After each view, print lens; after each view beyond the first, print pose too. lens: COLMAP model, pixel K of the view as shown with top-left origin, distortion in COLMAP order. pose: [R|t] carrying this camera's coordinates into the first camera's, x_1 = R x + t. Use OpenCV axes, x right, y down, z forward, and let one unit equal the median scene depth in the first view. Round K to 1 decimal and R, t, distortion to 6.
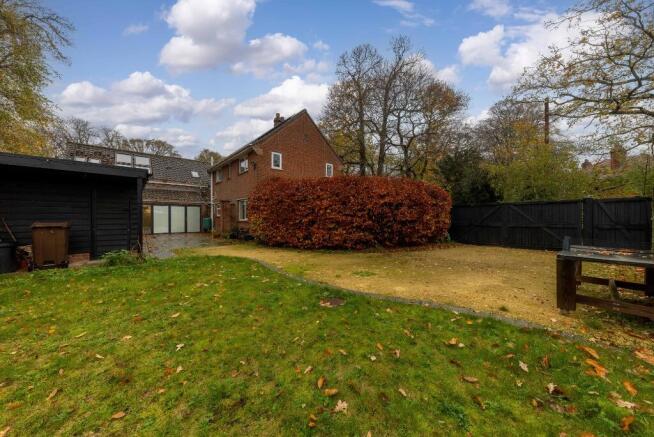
lens RADIAL K [[226.4, 0, 326.3], [0, 226.4, 219.9], [0, 0, 1]] dist [0.007777, -0.001044]
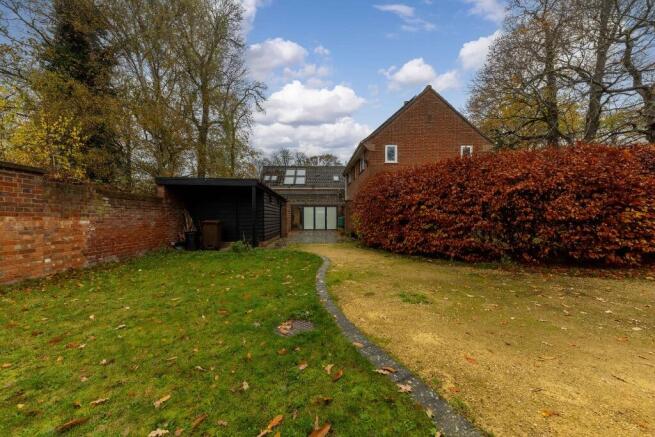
lens RADIAL K [[226.8, 0, 328.9], [0, 226.8, 220.8], [0, 0, 1]] dist [0.007777, -0.001044]
pose [[0.787021, 0.006984, -0.616886, 0.138375], [-0.000767, 0.999946, 0.010342, -0.000206], [0.616925, -0.007666, 0.786984, 0.112140]]
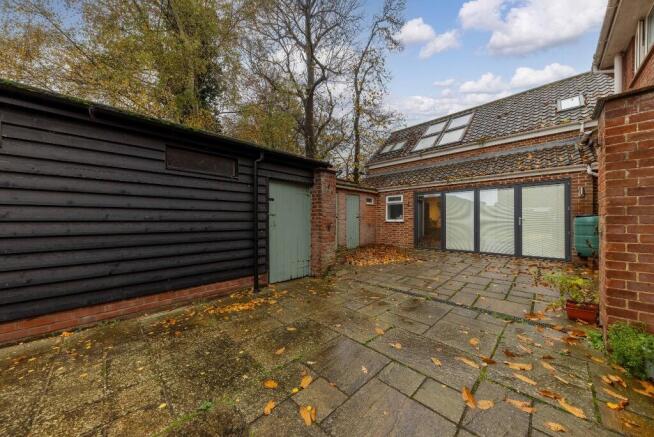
lens RADIAL K [[226.4, 0, 327.3], [0, 226.4, 219.3], [0, 0, 1]] dist [0.007777, -0.001044]
pose [[0.066245, -0.002629, -0.997800, -0.315091], [-0.001898, 0.999994, -0.002761, -0.004718], [0.997802, 0.002077, 0.066240, 0.801431]]
